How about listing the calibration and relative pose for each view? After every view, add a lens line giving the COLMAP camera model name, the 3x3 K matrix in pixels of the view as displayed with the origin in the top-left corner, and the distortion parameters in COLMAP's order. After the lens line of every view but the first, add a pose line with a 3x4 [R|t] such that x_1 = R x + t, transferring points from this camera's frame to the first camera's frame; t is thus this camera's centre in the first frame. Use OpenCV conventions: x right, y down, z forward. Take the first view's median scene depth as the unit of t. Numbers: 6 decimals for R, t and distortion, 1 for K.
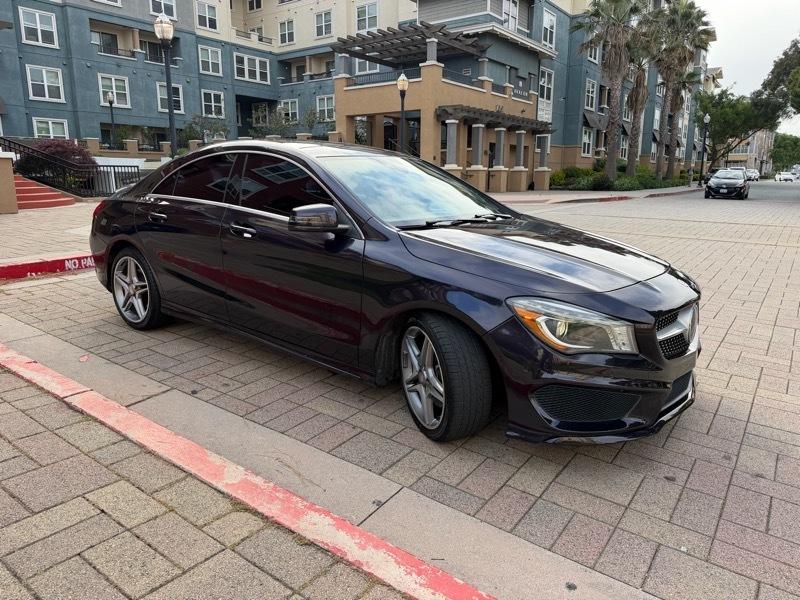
lens RADIAL K [[546.4, 0, 400.0], [0, 546.4, 300.0], [0, 0, 1]] dist [0.029376, -0.028961]
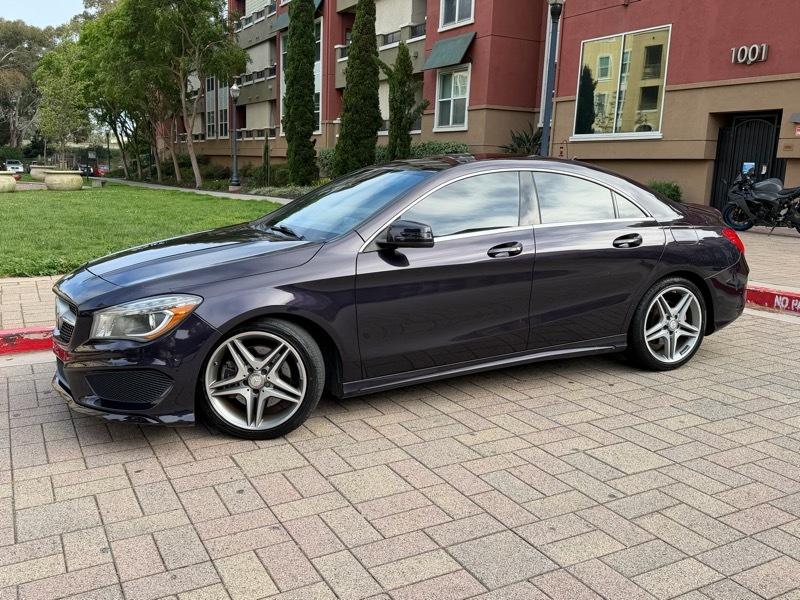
lens RADIAL K [[744.1, 0, 400.0], [0, 744.1, 300.0], [0, 0, 1]] dist [0.163847, -0.317074]
pose [[-0.445910, 0.135963, -0.884691, 0.146344], [-0.232998, 0.936689, 0.261392, -0.050174], [0.864220, 0.322688, -0.386000, 0.202367]]
